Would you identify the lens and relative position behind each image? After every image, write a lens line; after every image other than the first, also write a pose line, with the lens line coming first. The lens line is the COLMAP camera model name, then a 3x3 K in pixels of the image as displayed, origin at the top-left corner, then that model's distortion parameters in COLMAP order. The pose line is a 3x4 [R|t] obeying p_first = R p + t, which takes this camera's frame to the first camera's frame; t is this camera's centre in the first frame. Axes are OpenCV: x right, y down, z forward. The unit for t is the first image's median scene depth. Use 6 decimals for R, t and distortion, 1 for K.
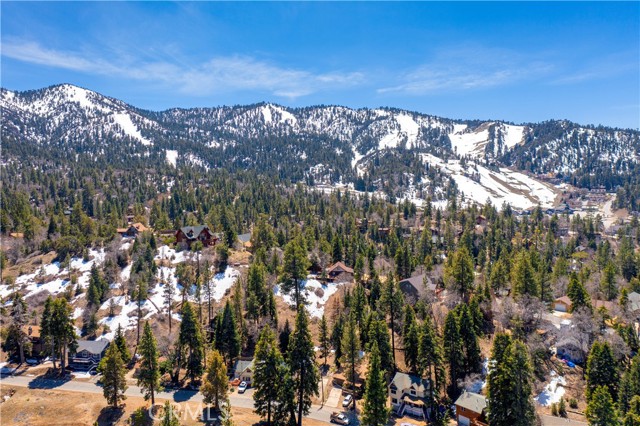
lens RADIAL K [[516.9, 0, 320.0], [0, 516.9, 213.0], [0, 0, 1]] dist [0.013977, 0.000803]
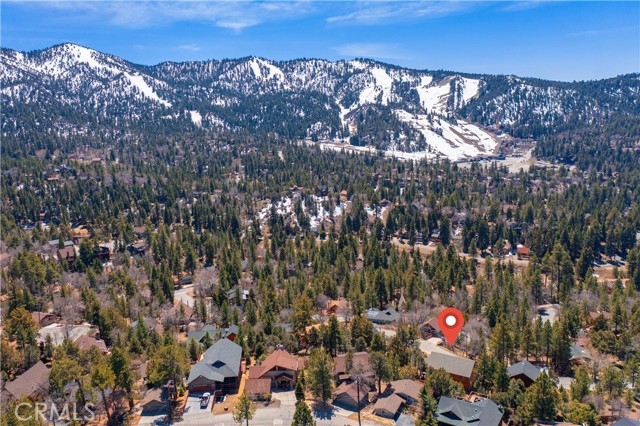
lens RADIAL K [[516.9, 0, 320.0], [0, 516.9, 213.0], [0, 0, 1]] dist [0.013977, 0.000803]
pose [[0.997460, -0.036578, 0.061122, -0.062201], [0.028808, 0.991927, 0.123496, -0.022646], [-0.065146, -0.121422, 0.990461, -0.214729]]
